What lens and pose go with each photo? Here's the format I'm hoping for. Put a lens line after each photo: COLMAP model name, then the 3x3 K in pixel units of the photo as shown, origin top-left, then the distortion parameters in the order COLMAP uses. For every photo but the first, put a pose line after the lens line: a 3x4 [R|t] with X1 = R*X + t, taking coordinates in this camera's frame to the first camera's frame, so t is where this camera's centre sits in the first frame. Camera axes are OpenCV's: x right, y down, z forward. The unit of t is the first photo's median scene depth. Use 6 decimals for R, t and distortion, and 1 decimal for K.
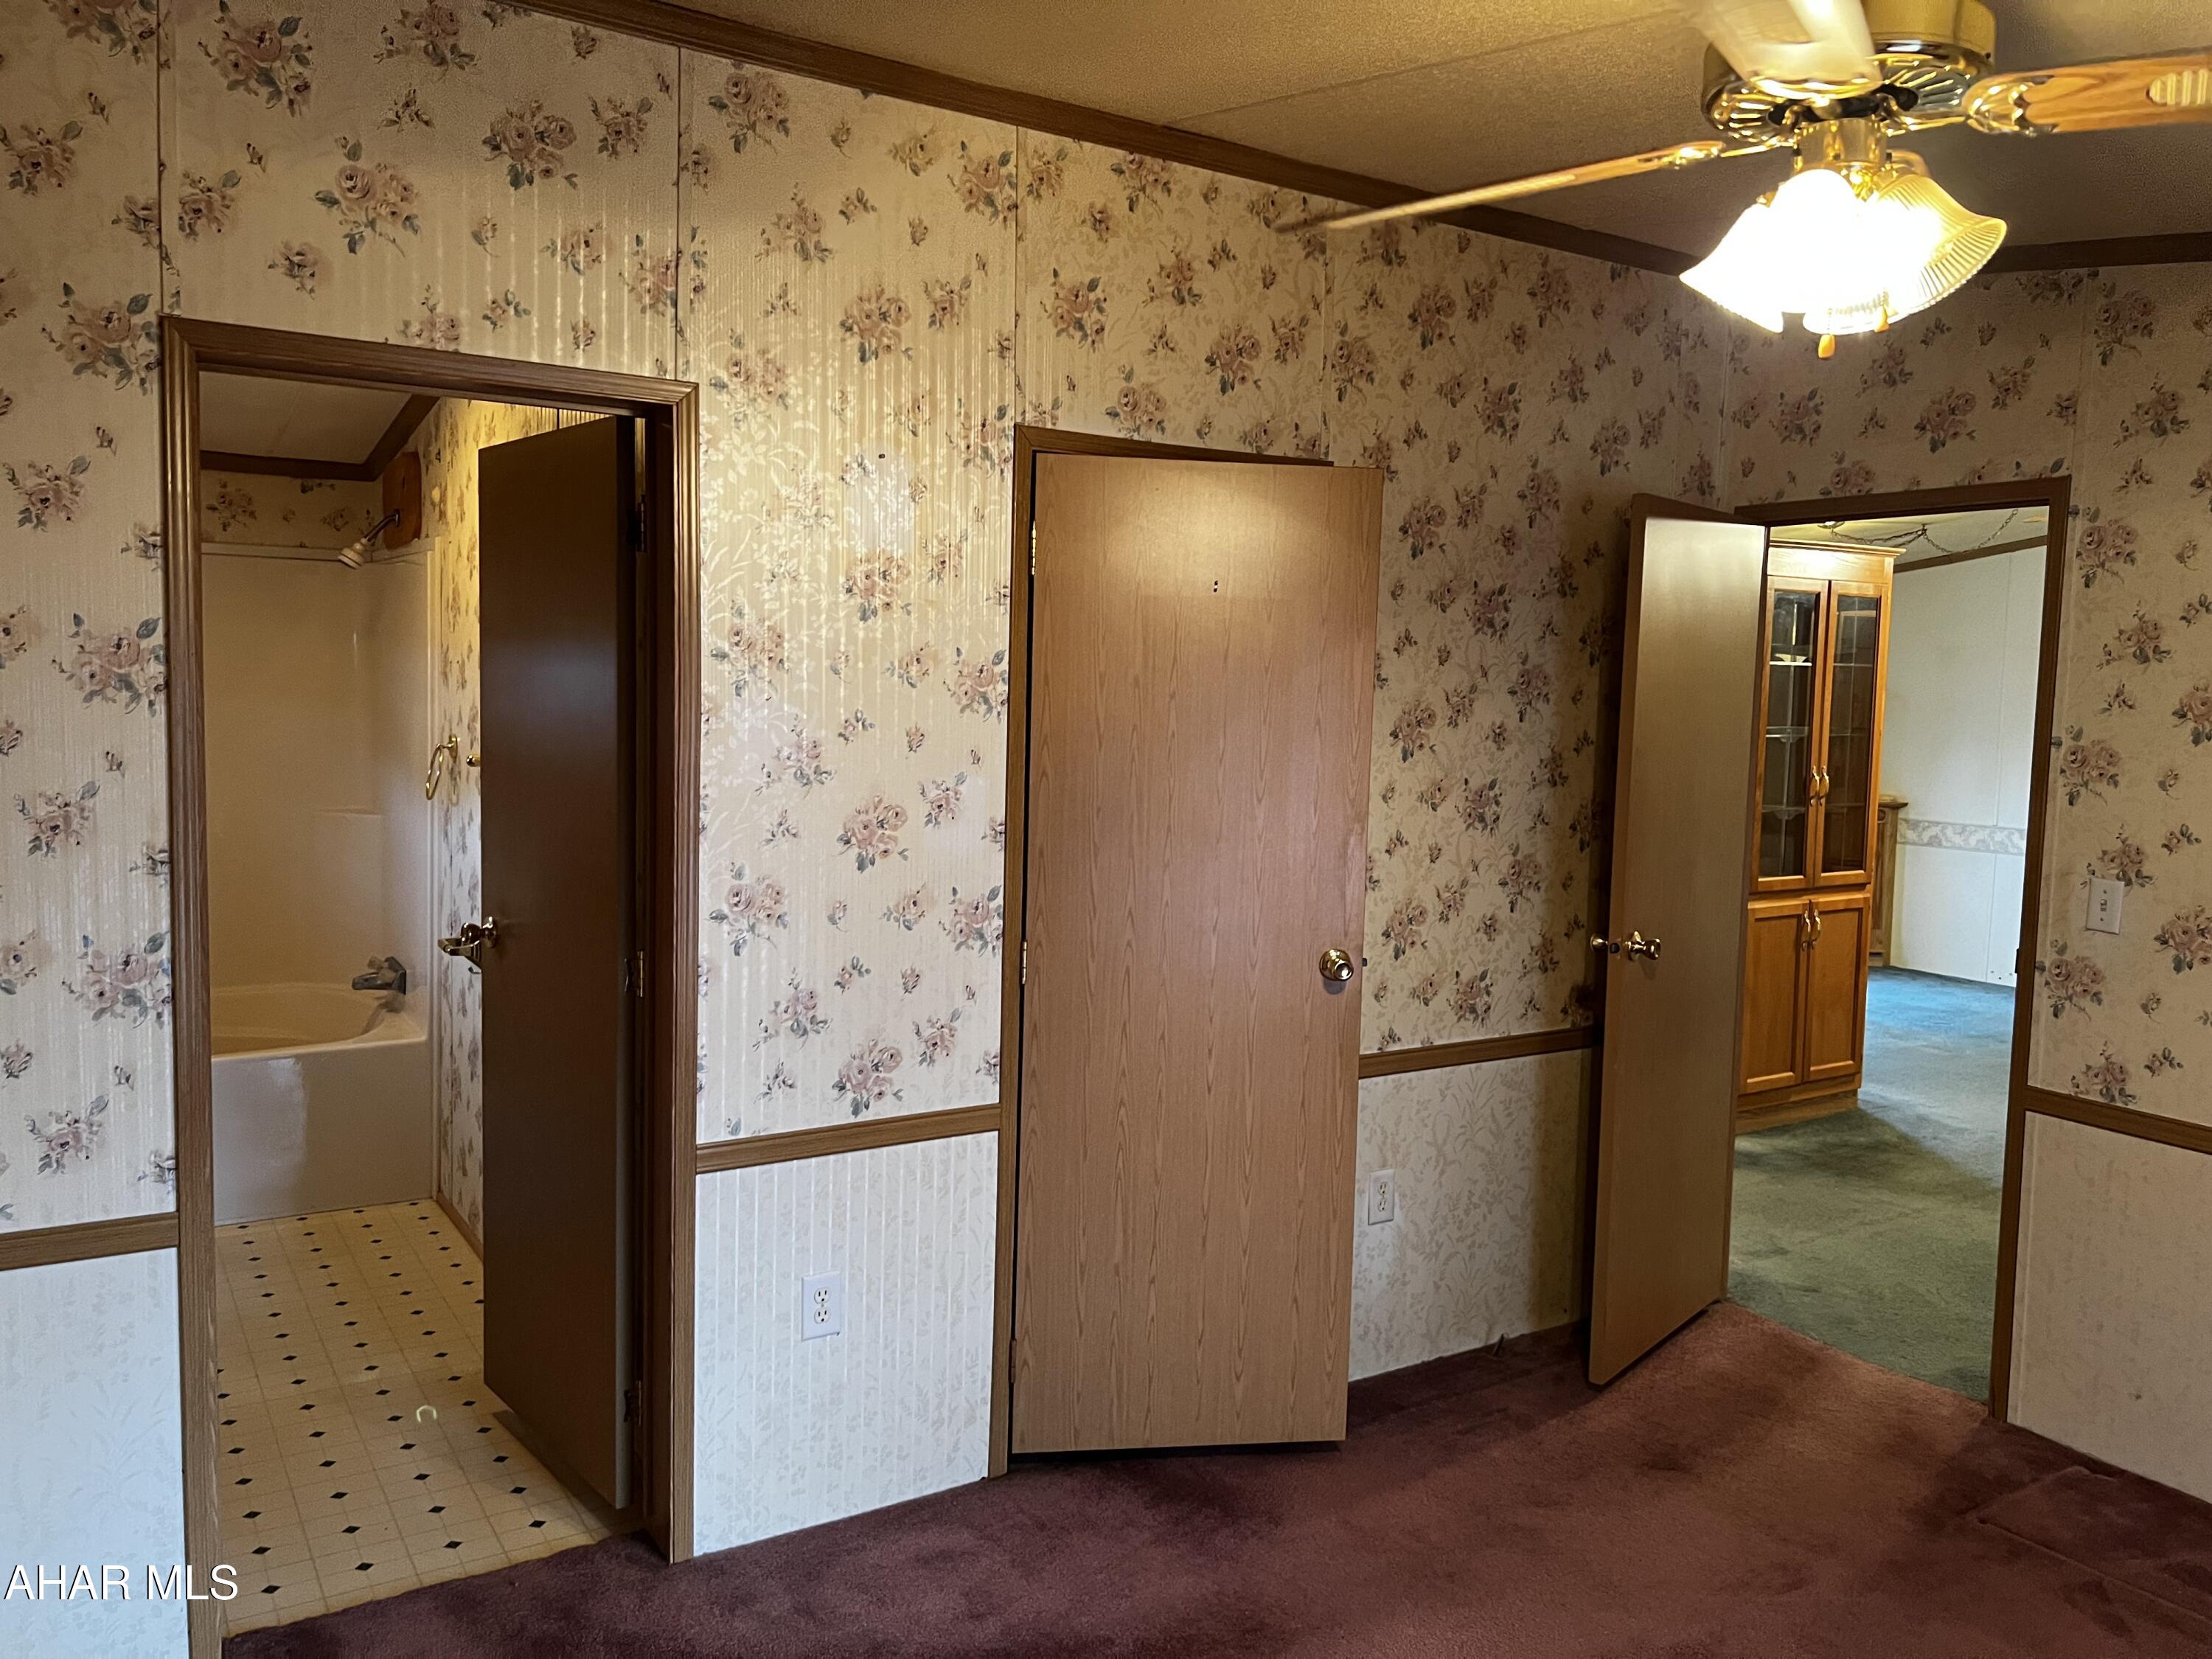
lens RADIAL K [[1660.8, 0, 1104.6], [0, 1660.8, 822.8], [0, 0, 1]] dist [0.061019, -0.057890]
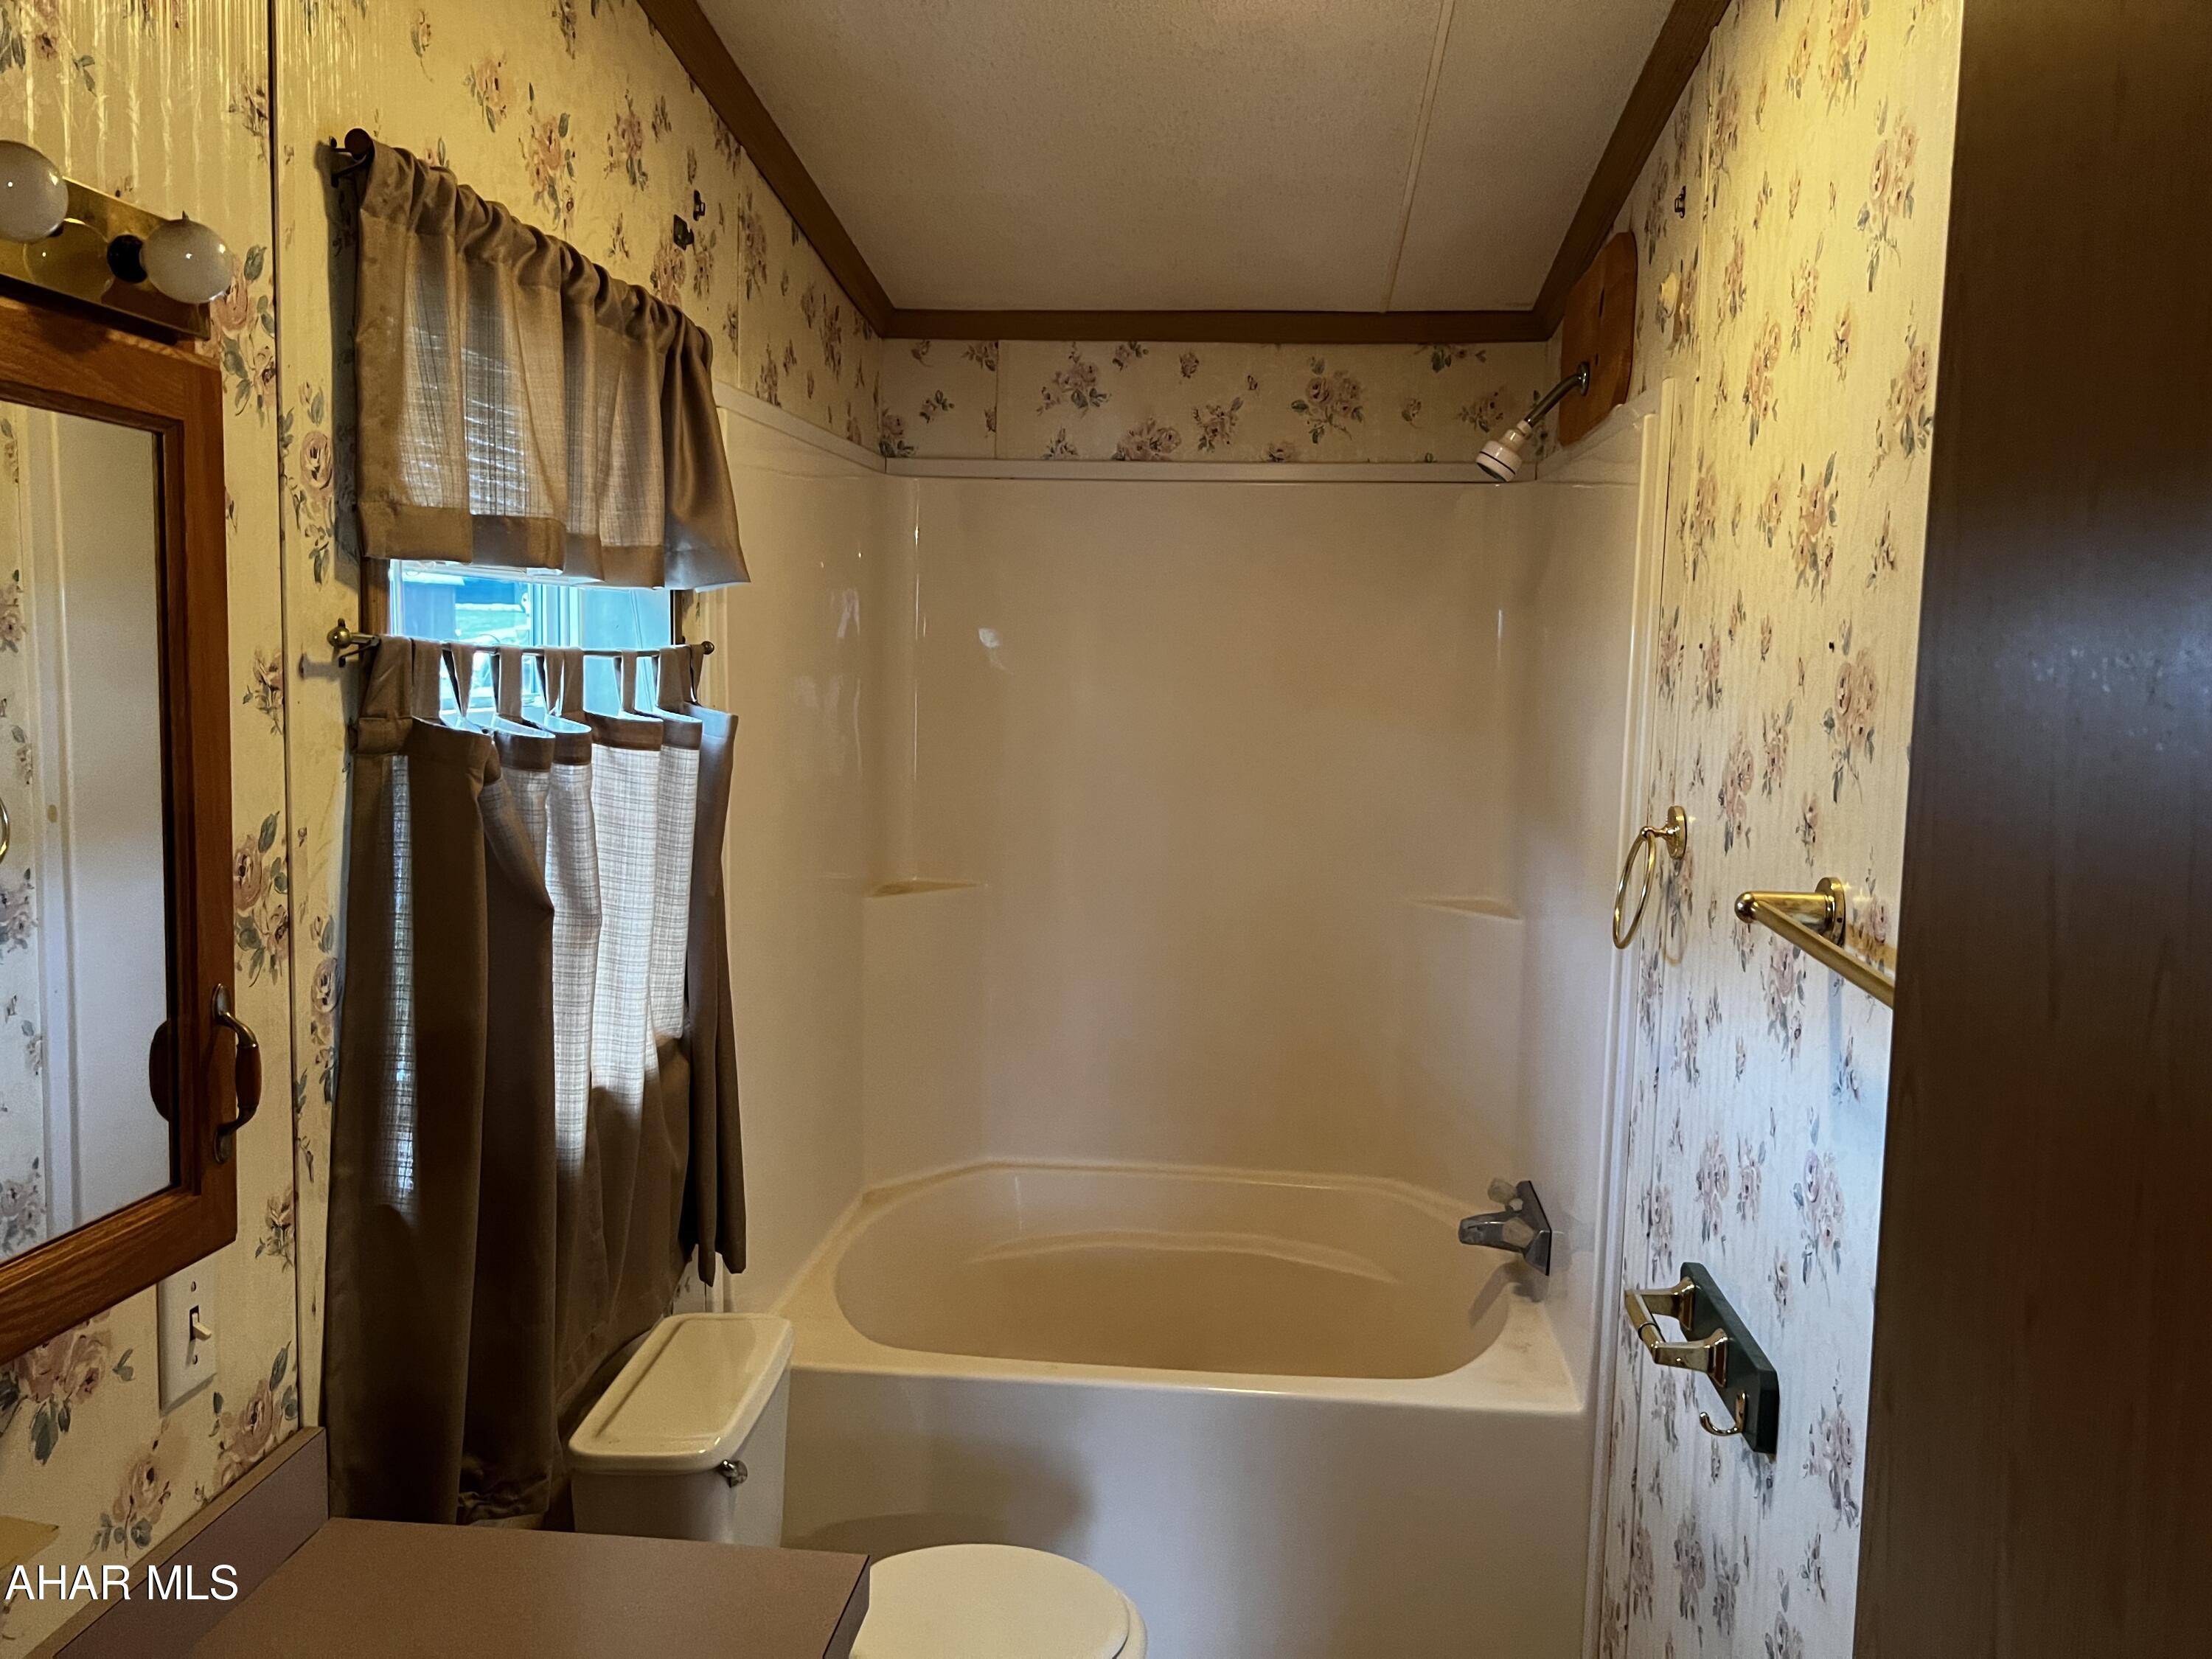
lens RADIAL K [[1660.8, 0, 1106.2], [0, 1660.8, 819.9], [0, 0, 1]] dist [0.061019, -0.057890]
pose [[0.788104, 0.051216, -0.613408, -0.210836], [-0.050026, 0.998565, 0.019100, -0.045131], [0.613506, 0.015633, 0.789535, 0.495527]]
